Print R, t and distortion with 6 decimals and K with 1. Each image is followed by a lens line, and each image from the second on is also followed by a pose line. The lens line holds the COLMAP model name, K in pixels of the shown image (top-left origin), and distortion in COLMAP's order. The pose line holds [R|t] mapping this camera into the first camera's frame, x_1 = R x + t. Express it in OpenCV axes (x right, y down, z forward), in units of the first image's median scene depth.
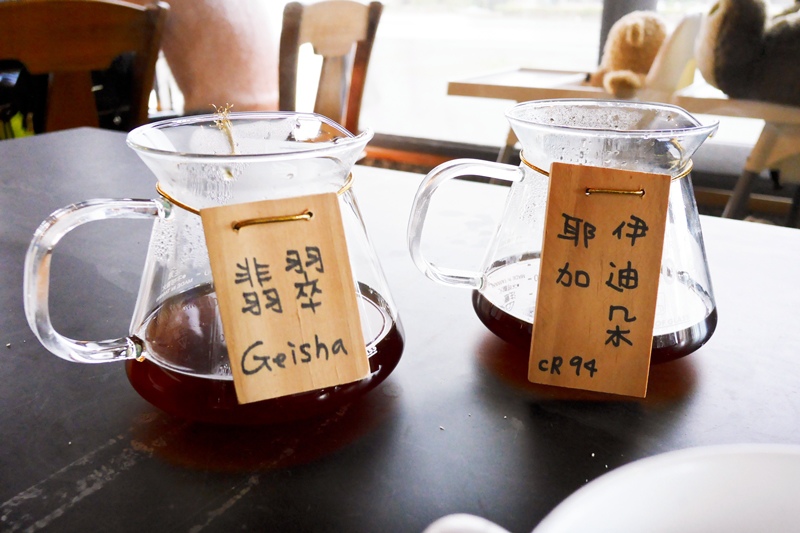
lens RADIAL K [[623.0, 0, 400.0], [0, 623.0, 266.5], [0, 0, 1]] dist [-0.009522, 0.000555]
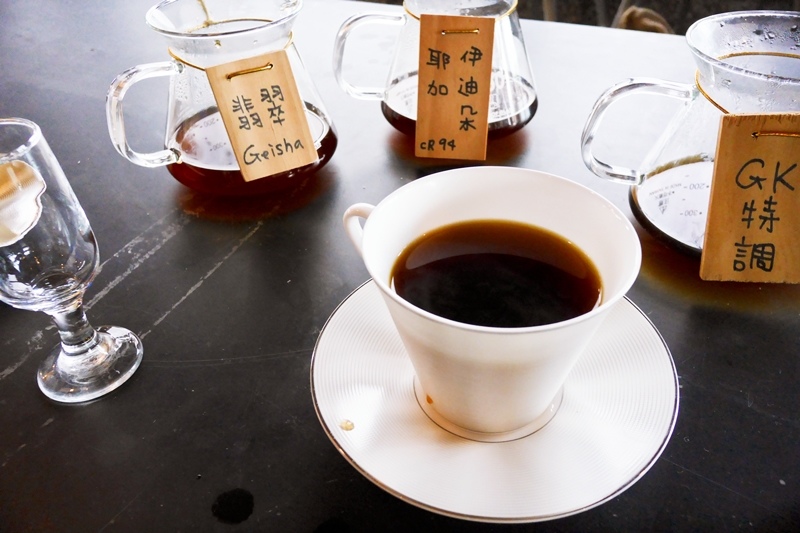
lens RADIAL K [[623.0, 0, 400.0], [0, 623.0, 266.5], [0, 0, 1]] dist [-0.009522, 0.000555]
pose [[0.993035, -0.096881, 0.067056, 0.031289], [0.070676, 0.945153, 0.318890, -0.077385], [-0.094272, -0.311930, 0.945417, -0.727340]]
